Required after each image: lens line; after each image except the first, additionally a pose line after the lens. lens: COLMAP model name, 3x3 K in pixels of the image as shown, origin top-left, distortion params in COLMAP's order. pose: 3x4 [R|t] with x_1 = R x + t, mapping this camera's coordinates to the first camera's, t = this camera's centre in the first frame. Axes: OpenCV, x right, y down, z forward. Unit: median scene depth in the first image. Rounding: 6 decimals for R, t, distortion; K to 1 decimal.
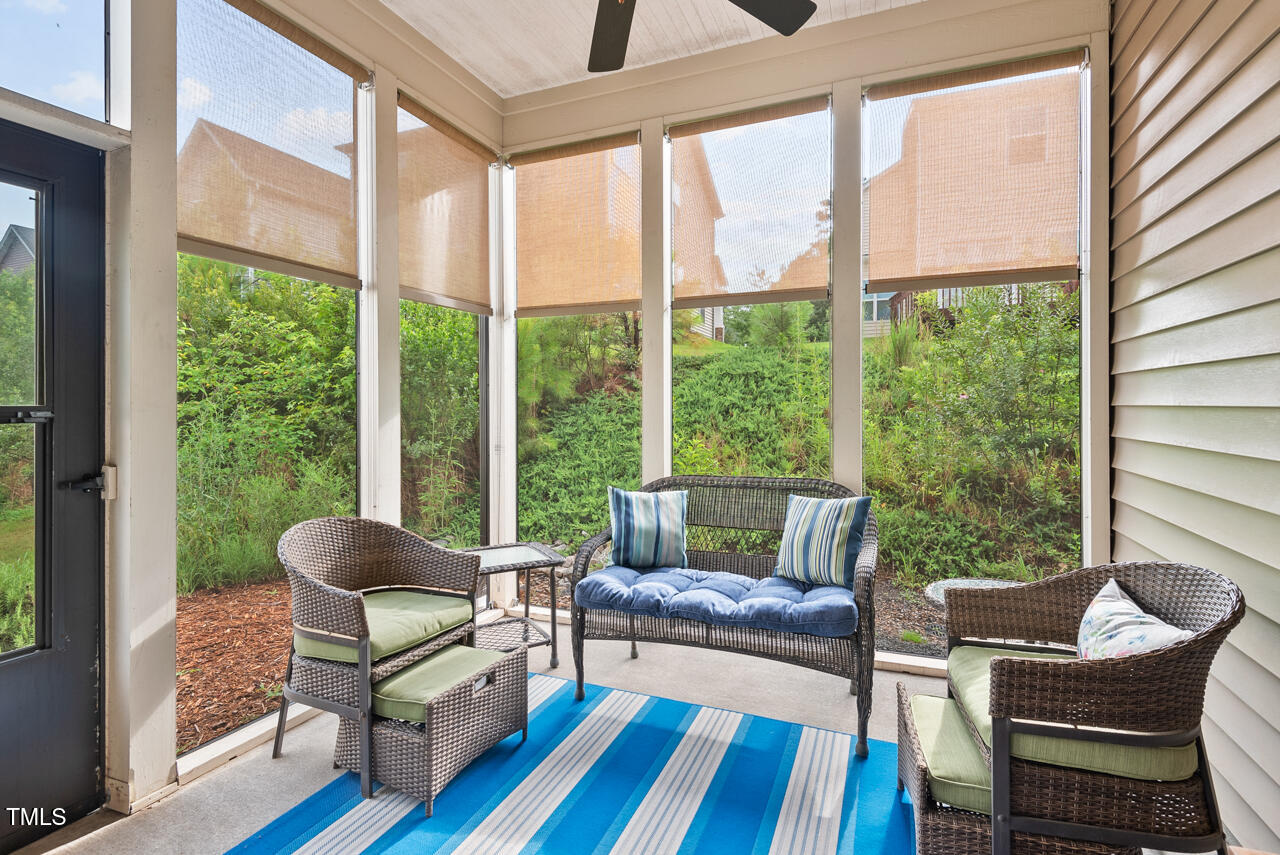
lens RADIAL K [[590.9, 0, 634.3], [0, 590.9, 420.4], [0, 0, 1]] dist [0.027942, -0.007305]
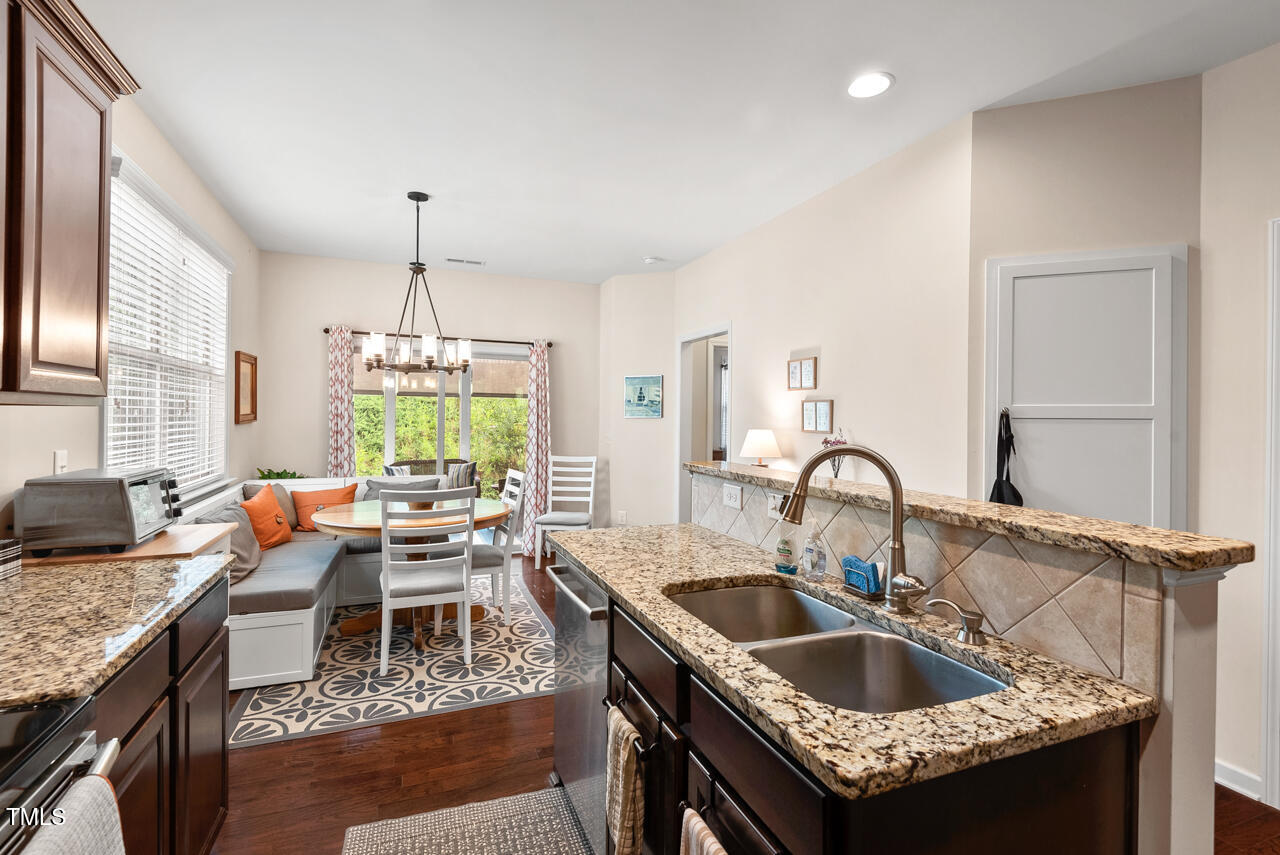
lens RADIAL K [[590.9, 0, 649.4], [0, 590.9, 409.7], [0, 0, 1]] dist [0.027942, -0.007305]
pose [[0.705331, 0.018423, 0.708639, -1.118871], [0.011200, 0.999248, -0.037126, -0.025669], [-0.708790, 0.034122, 0.704594, -1.802122]]
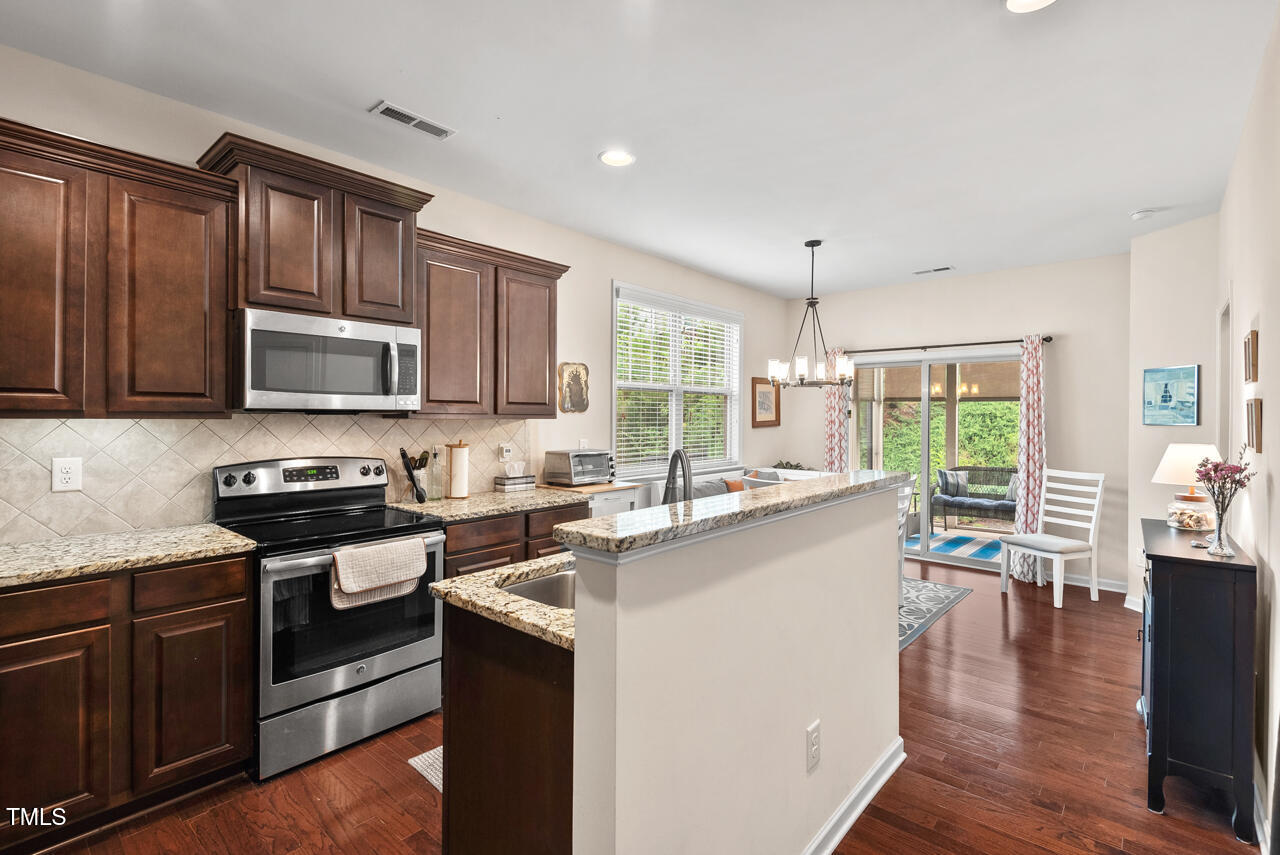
lens RADIAL K [[590.9, 0, 641.7], [0, 590.9, 412.6], [0, 0, 1]] dist [0.027942, -0.007305]
pose [[0.951342, 0.005471, -0.308089, -0.514192], [-0.017326, 0.999210, -0.035756, -0.028813], [0.307650, 0.039354, 0.950685, -2.164184]]
